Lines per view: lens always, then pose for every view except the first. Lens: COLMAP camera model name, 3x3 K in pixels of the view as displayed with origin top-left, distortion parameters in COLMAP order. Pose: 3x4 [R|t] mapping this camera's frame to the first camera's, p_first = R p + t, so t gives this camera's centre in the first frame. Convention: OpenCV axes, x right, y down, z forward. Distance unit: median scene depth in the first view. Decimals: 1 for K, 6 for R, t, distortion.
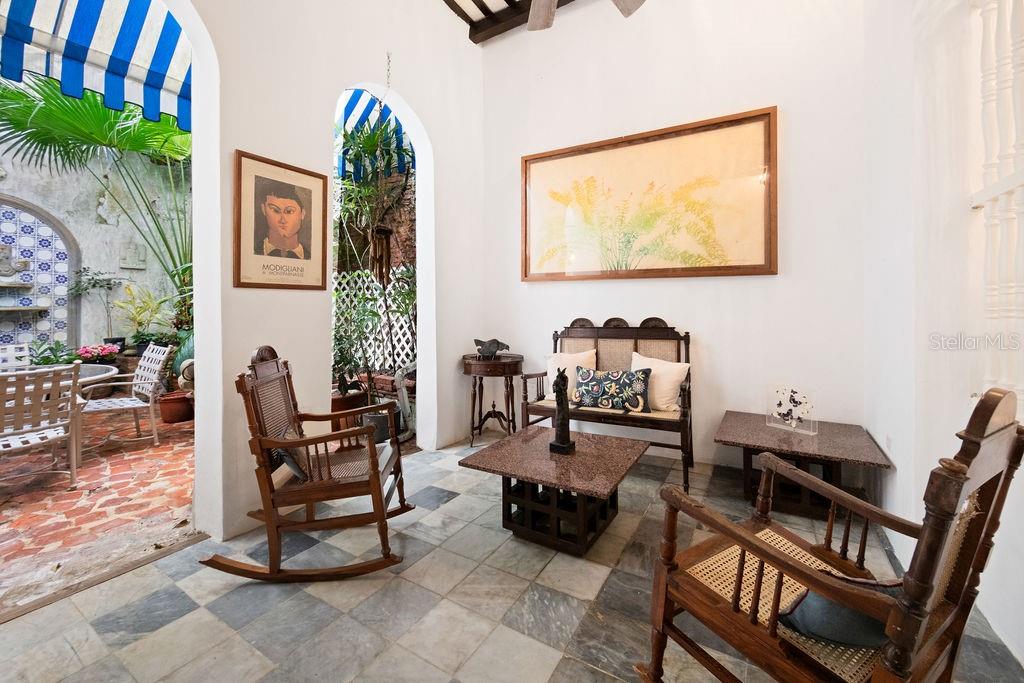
lens RADIAL K [[412.1, 0, 510.0], [0, 412.1, 303.4], [0, 0, 1]] dist [-0.001250, -0.000190]
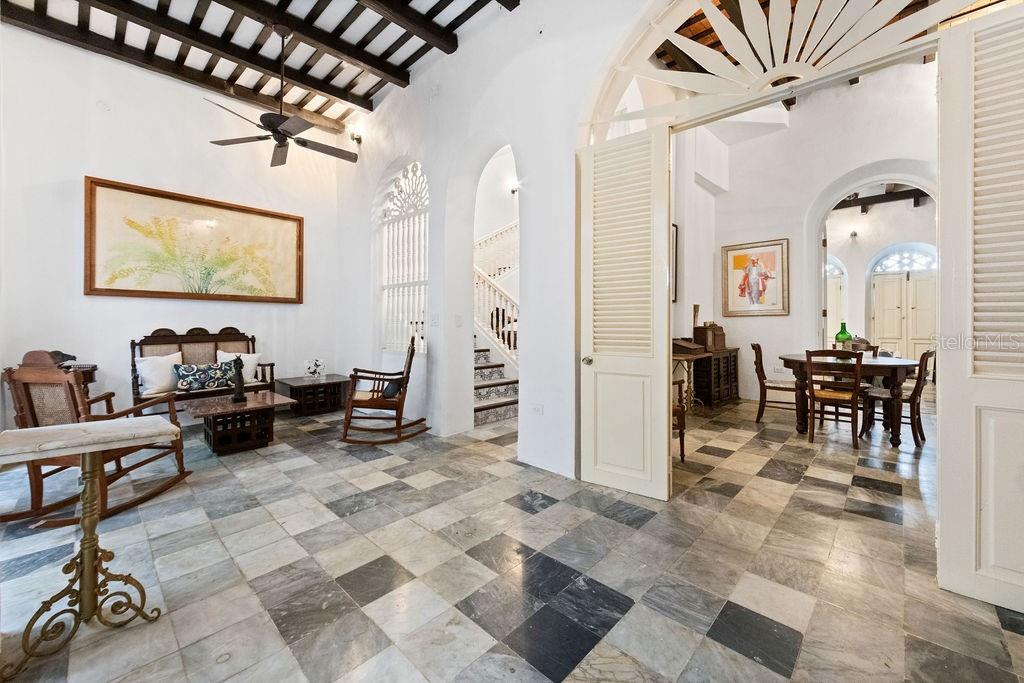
lens RADIAL K [[408.0, 0, 528.0], [0, 408.0, 319.6], [0, 0, 1]] dist [0.001368, 0.000097]
pose [[0.184750, 0.005803, 0.982768, -0.942167], [-0.015871, 0.999870, -0.002921, -0.006682], [-0.982657, -0.015058, 0.184818, -0.365823]]
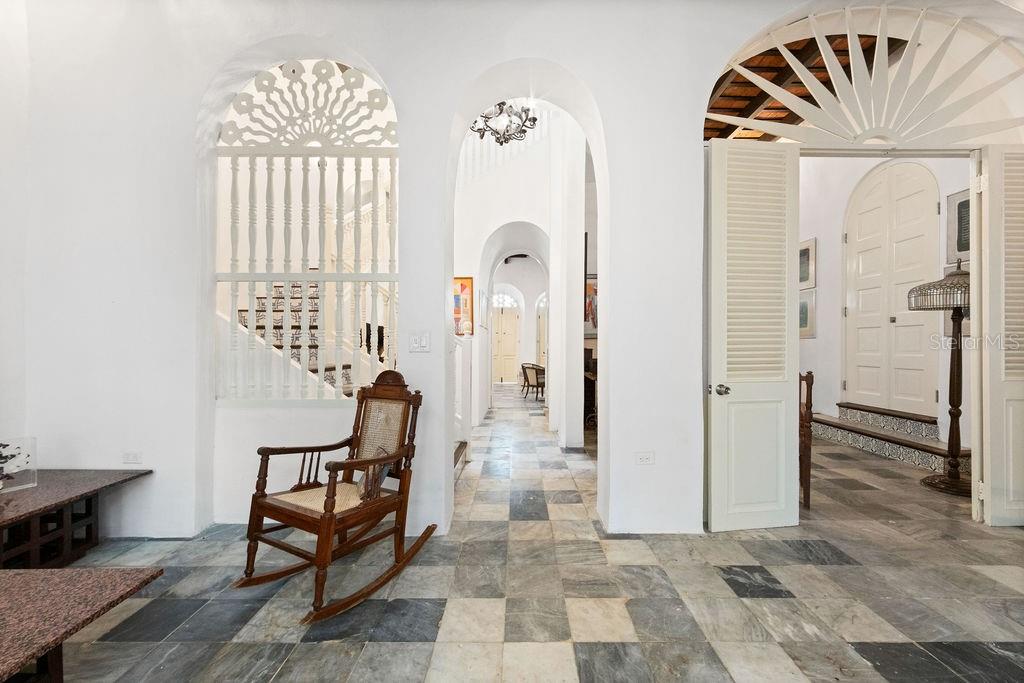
lens RADIAL K [[398.0, 0, 524.2], [0, 398.0, 343.0], [0, 0, 1]] dist [0.001548, 0.000227]
pose [[-0.532265, 0.003654, 0.846570, -0.440516], [-0.010037, 0.999893, -0.010626, 0.004194], [-0.846518, -0.014153, -0.532172, 0.430178]]
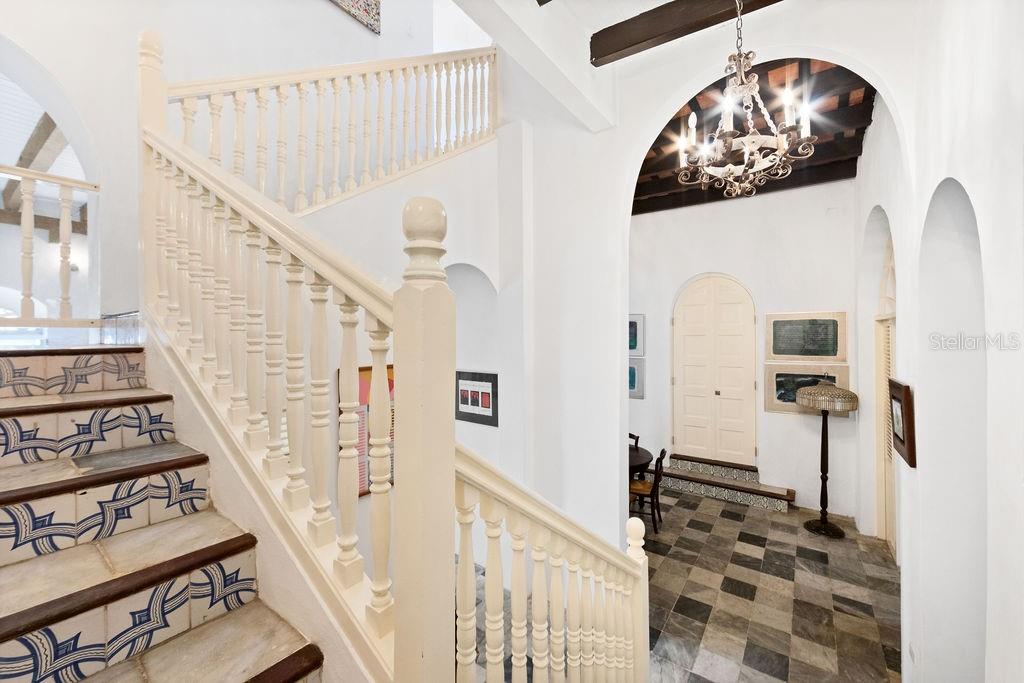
lens RADIAL K [[398.0, 0, 524.2], [0, 398.0, 343.0], [0, 0, 1]] dist [0.001548, 0.000227]
pose [[-0.995889, 0.002725, 0.090542, 0.864039], [0.001787, 0.999944, -0.010435, -0.341408], [-0.090565, -0.010230, -0.995838, 0.540904]]
